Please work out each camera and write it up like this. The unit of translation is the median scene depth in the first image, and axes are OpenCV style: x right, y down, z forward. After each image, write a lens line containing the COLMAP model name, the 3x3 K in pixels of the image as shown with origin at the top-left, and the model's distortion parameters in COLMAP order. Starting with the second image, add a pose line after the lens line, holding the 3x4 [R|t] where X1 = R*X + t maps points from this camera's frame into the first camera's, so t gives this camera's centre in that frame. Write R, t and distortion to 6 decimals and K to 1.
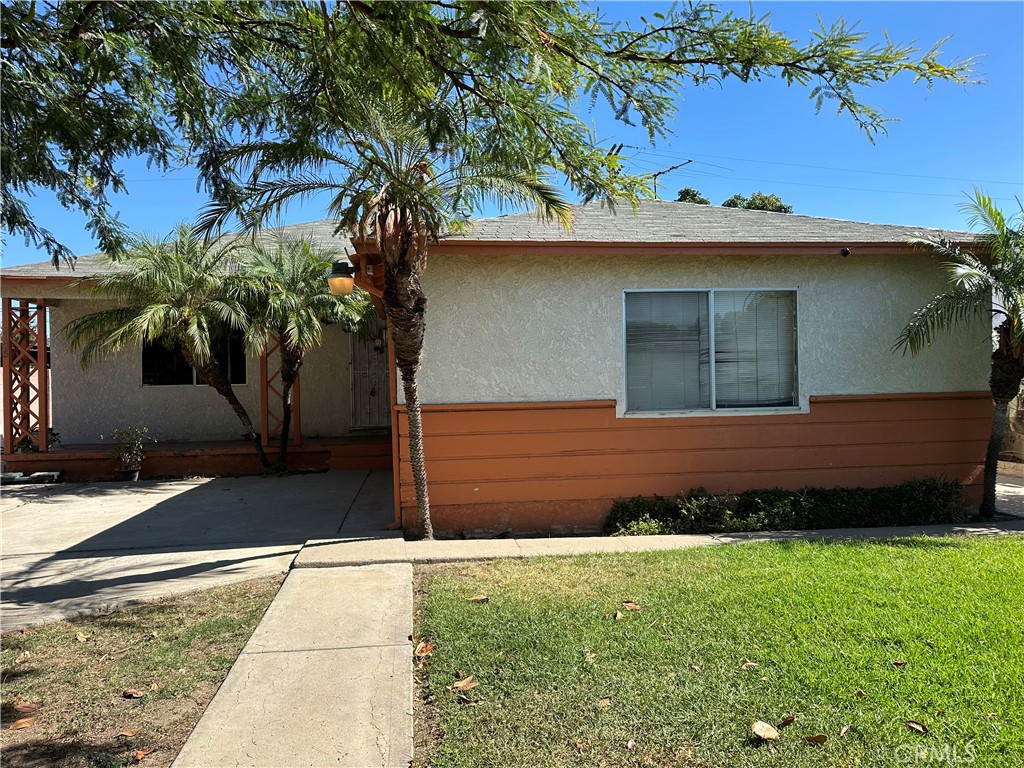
lens RADIAL K [[714.4, 0, 512.0], [0, 714.4, 384.0], [0, 0, 1]] dist [0.151966, -0.147985]
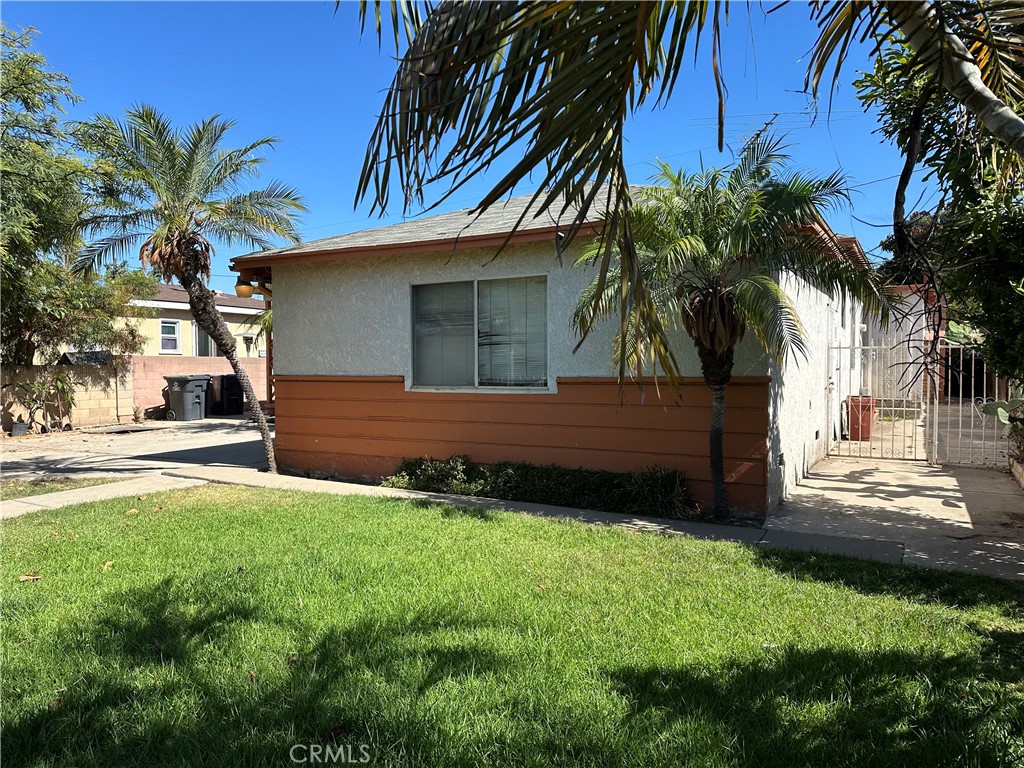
lens RADIAL K [[714.4, 0, 512.0], [0, 714.4, 384.0], [0, 0, 1]] dist [0.151966, -0.147985]
pose [[0.789406, 0.032066, -0.613033, 1.015797], [-0.014085, 0.999318, 0.034134, -0.007898], [0.613710, -0.018311, 0.789319, 0.167231]]
